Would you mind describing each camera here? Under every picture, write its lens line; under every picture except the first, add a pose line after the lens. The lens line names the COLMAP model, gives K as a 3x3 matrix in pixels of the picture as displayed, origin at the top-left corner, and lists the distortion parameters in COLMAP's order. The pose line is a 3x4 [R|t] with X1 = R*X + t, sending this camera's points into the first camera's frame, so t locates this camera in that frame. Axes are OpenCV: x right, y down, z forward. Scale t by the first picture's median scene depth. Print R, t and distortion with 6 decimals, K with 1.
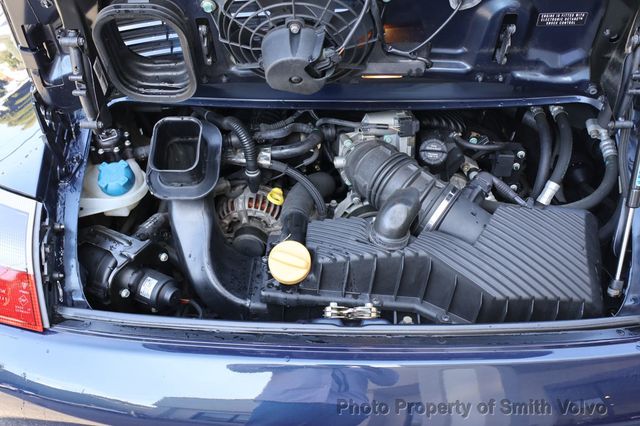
lens RADIAL K [[607.9, 0, 319.9], [0, 607.9, 213.0], [0, 0, 1]] dist [0.016719, 0.000000]
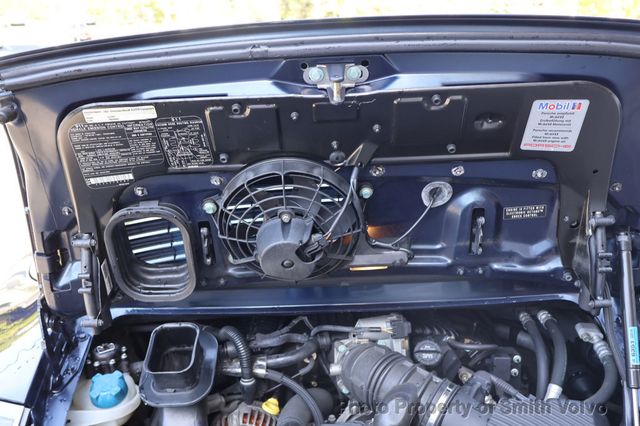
lens RADIAL K [[607.9, 0, 320.0], [0, 607.9, 213.2], [0, 0, 1]] dist [0.016719, 0.000000]
pose [[0.999392, -0.034495, 0.005072, 0.012793], [0.033210, 0.897515, -0.439731, 0.144657], [0.010616, 0.439632, 0.898115, -0.007572]]
